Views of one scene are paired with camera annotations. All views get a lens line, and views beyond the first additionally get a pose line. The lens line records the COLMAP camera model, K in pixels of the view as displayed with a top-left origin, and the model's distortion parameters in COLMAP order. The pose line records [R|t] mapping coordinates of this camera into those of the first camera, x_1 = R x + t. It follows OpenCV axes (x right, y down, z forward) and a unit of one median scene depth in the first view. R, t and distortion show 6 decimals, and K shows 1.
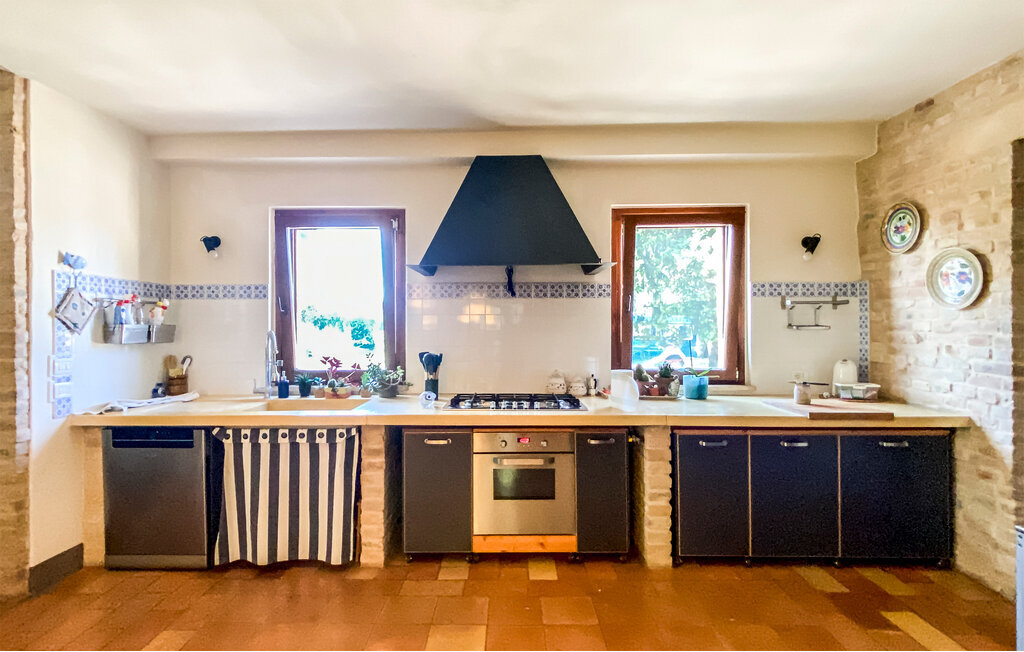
lens RADIAL K [[538.5, 0, 491.2], [0, 538.5, 325.8], [0, 0, 1]] dist [0.001585, 0.000904]
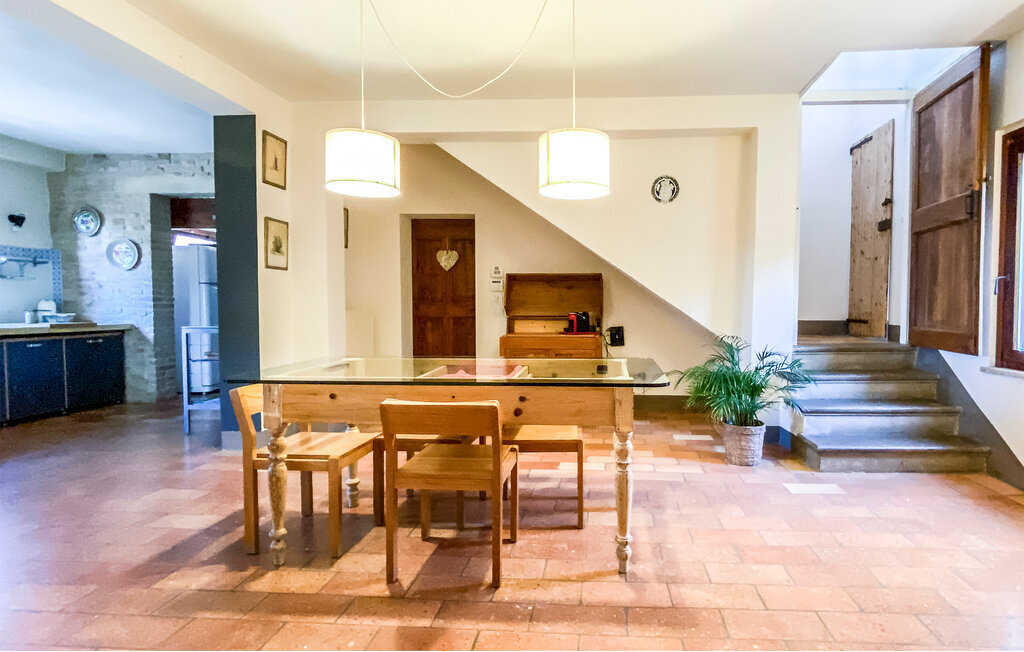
lens RADIAL K [[520.7, 0, 568.7], [0, 520.7, 326.9], [0, 0, 1]] dist [-0.000314, -0.000477]
pose [[0.029309, -0.035286, 0.998947, -0.933940], [-0.002210, 0.999372, 0.035366, 0.100008], [-0.999568, -0.003244, 0.029212, -0.637149]]
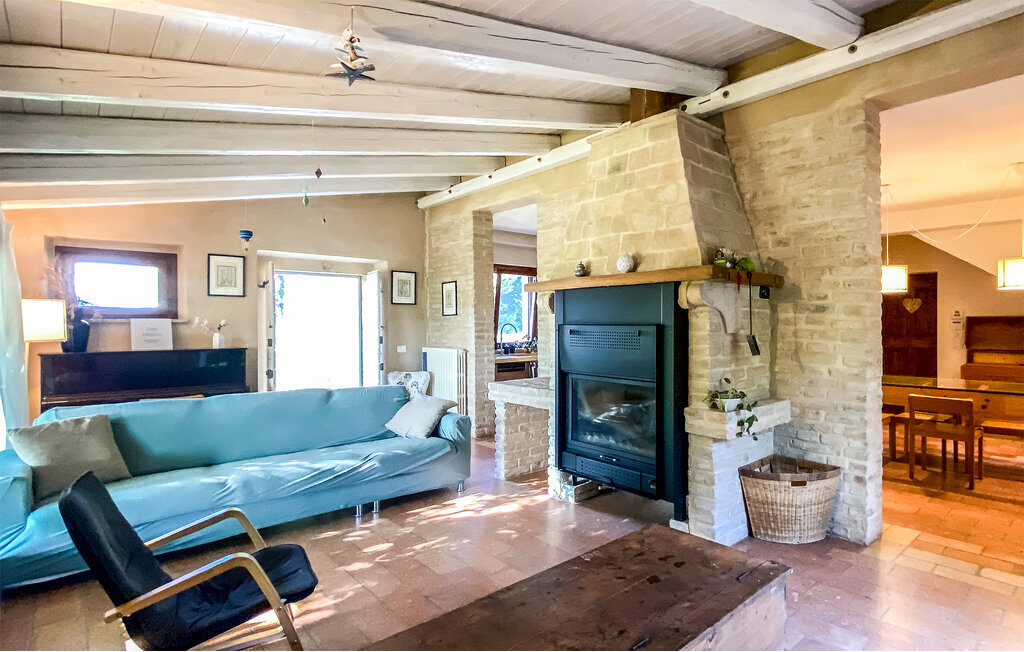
lens RADIAL K [[520.7, 0, 568.7], [0, 520.7, 326.9], [0, 0, 1]] dist [-0.000314, -0.000477]
pose [[0.700839, 0.002727, 0.713314, -2.013131], [-0.000991, 0.999995, -0.002850, 0.038575], [-0.713318, 0.001291, 0.700839, -0.729702]]
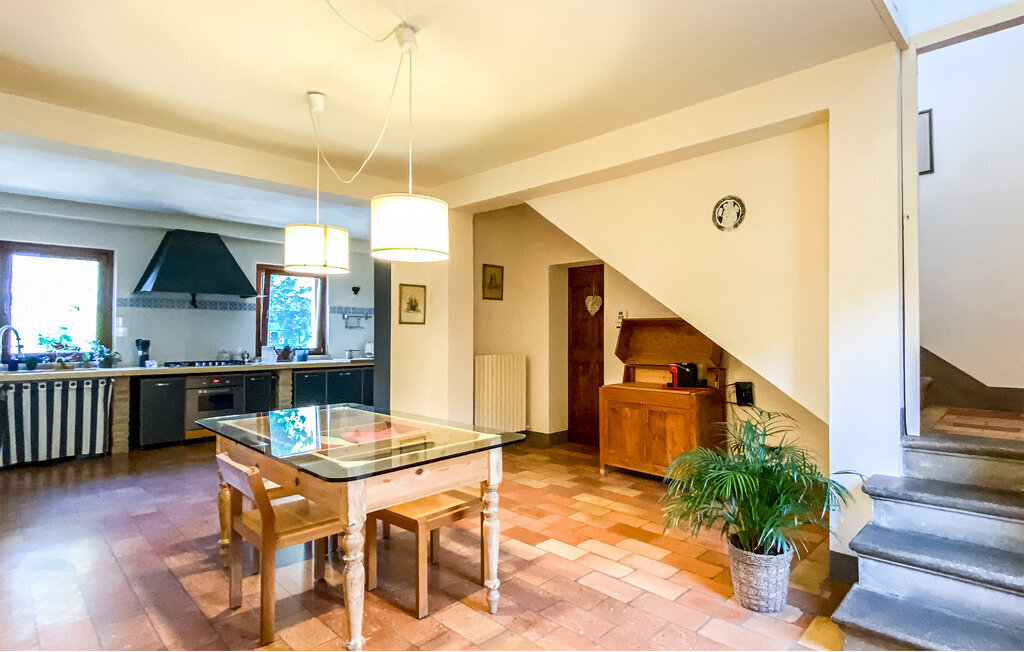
lens RADIAL K [[520.7, 0, 568.7], [0, 520.7, 326.9], [0, 0, 1]] dist [-0.000314, -0.000477]
pose [[0.645828, 0.013548, 0.763363, -0.575991], [-0.002255, 0.999872, -0.015838, 0.037733], [-0.763480, 0.008507, 0.645776, -1.273128]]
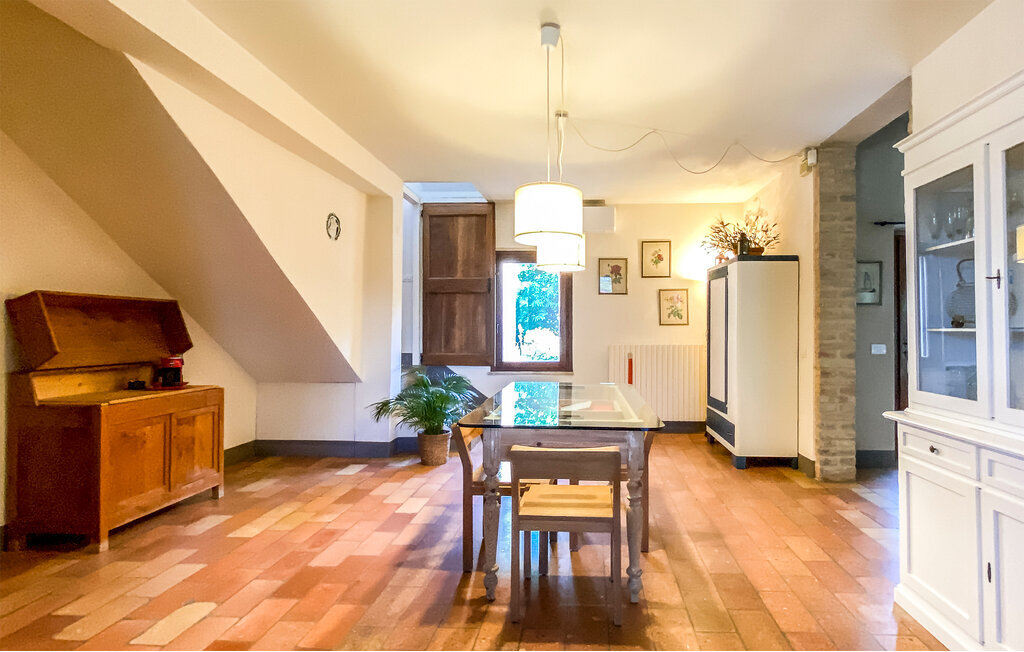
lens RADIAL K [[526.4, 0, 573.6], [0, 526.4, 323.2], [0, 0, 1]] dist [-0.010564, -0.000346]
pose [[-0.999977, 0.006316, -0.002479, -0.185010], [0.006347, 0.999900, -0.012668, 0.060320], [0.002398, -0.012683, -0.999917, 0.497477]]
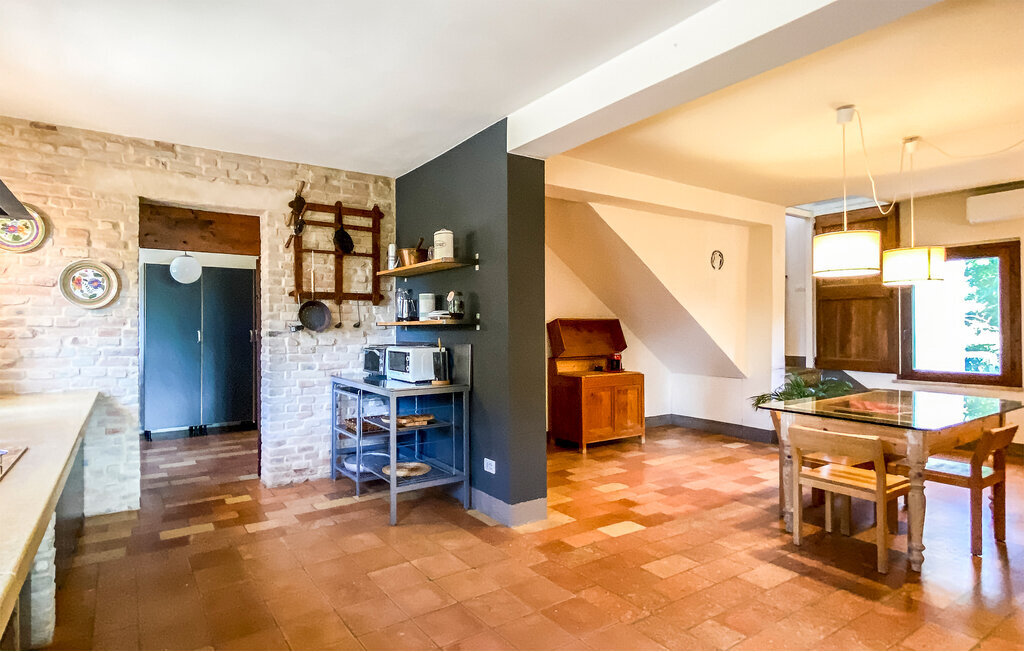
lens RADIAL K [[524.5, 0, 445.7], [0, 524.5, 327.5], [0, 0, 1]] dist [-0.005295, -0.000836]
pose [[-0.538901, 0.008049, 0.842331, -0.581793], [0.007624, 0.999960, -0.004677, 0.024723], [-0.842335, 0.003901, -0.538940, 0.902358]]
